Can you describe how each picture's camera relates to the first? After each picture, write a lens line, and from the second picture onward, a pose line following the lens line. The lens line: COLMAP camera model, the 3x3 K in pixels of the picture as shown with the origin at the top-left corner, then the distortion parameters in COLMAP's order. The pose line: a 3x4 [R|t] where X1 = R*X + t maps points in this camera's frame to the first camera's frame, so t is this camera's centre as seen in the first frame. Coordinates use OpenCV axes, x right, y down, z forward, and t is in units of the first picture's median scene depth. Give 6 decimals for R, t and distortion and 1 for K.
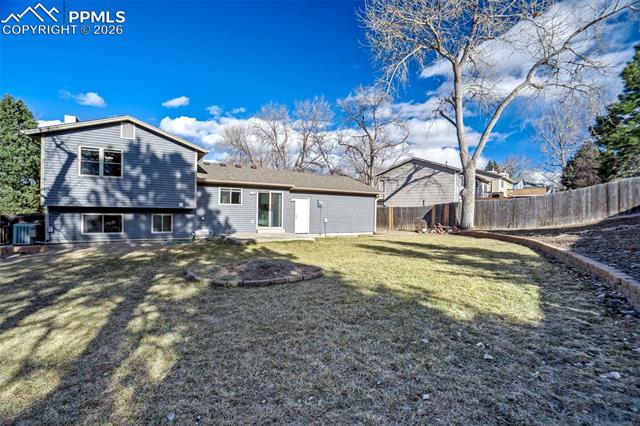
lens RADIAL K [[299.2, 0, 323.1], [0, 299.2, 209.5], [0, 0, 1]] dist [-0.011846, 0.001463]
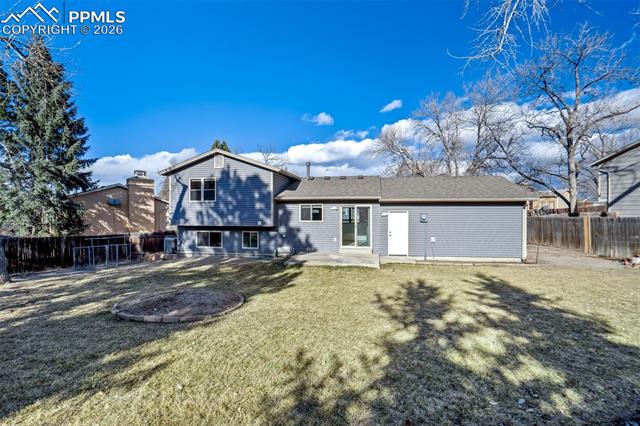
lens RADIAL K [[328.4, 0, 318.9], [0, 328.4, 211.5], [0, 0, 1]] dist [-0.033489, 0.000837]
pose [[0.741668, -0.016368, -0.670567, 0.451892], [0.013673, 0.999863, -0.009283, -0.043113], [0.670628, -0.002284, 0.741790, 0.275204]]
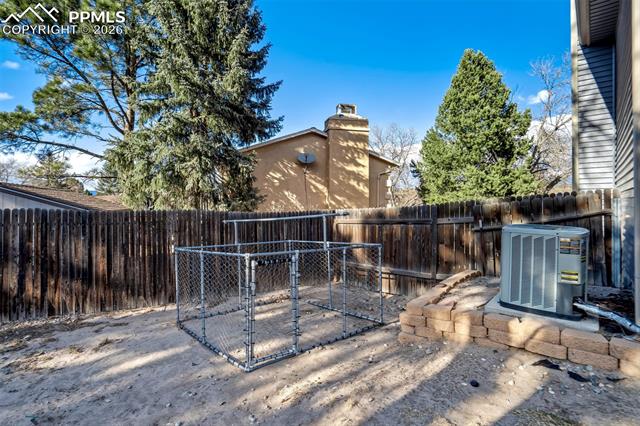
lens RADIAL K [[299.2, 0, 322.6], [0, 299.2, 208.0], [0, 0, 1]] dist [-0.011846, 0.001463]
pose [[0.304443, 0.000966, -0.952530, -0.667738], [0.007168, 0.999969, 0.003305, 0.023265], [0.952504, -0.007834, 0.304426, 0.603077]]
